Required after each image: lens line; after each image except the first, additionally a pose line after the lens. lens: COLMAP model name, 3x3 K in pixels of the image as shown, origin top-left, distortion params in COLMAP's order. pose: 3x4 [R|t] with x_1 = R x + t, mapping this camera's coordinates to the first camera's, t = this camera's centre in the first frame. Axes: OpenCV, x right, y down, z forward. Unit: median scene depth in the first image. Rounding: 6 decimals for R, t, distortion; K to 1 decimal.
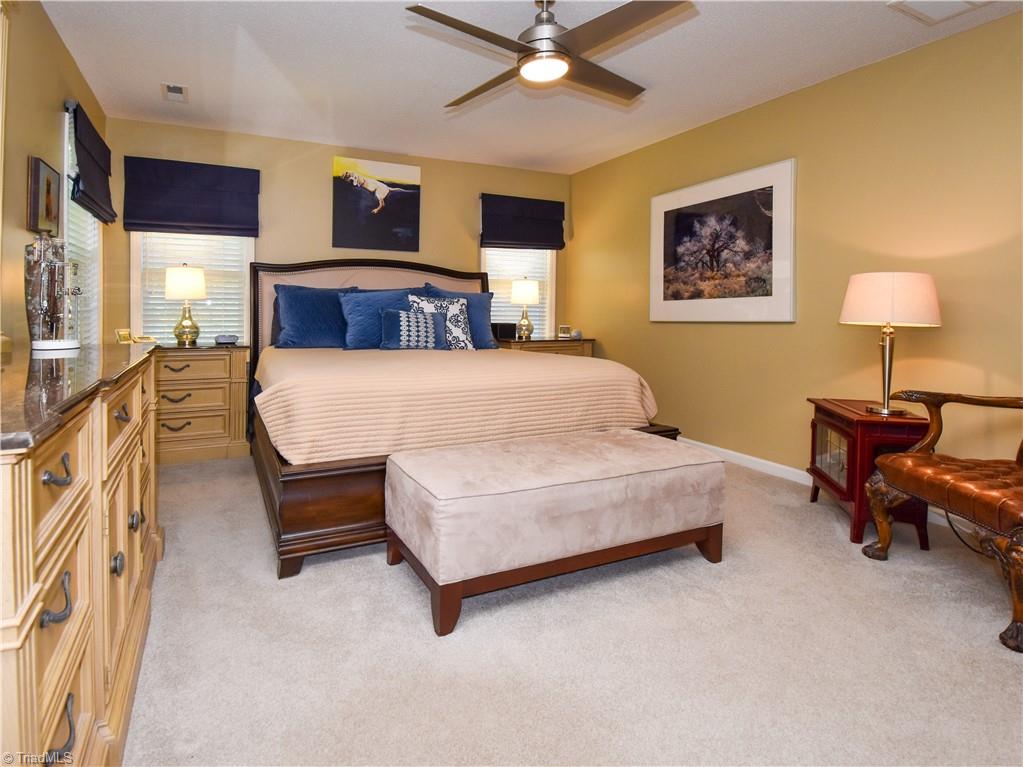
lens RADIAL K [[547.6, 0, 511.5], [0, 547.6, 383.5], [0, 0, 1]] dist [-0.004158, -0.000564]
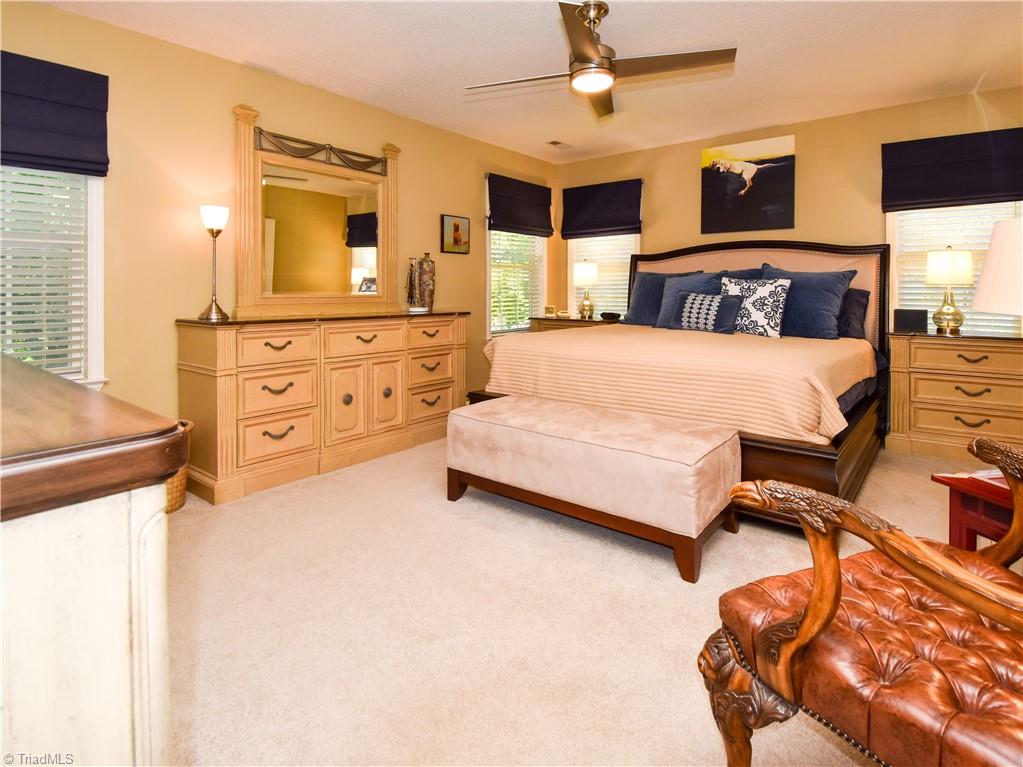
lens RADIAL K [[551.7, 0, 511.5], [0, 551.7, 383.5], [0, 0, 1]] dist [-0.044537, -0.000037]
pose [[0.386859, 0.142475, -0.911066, 0.568223], [-0.115023, 0.987731, 0.105623, -0.030778], [0.914937, 0.063933, 0.398501, 0.259041]]
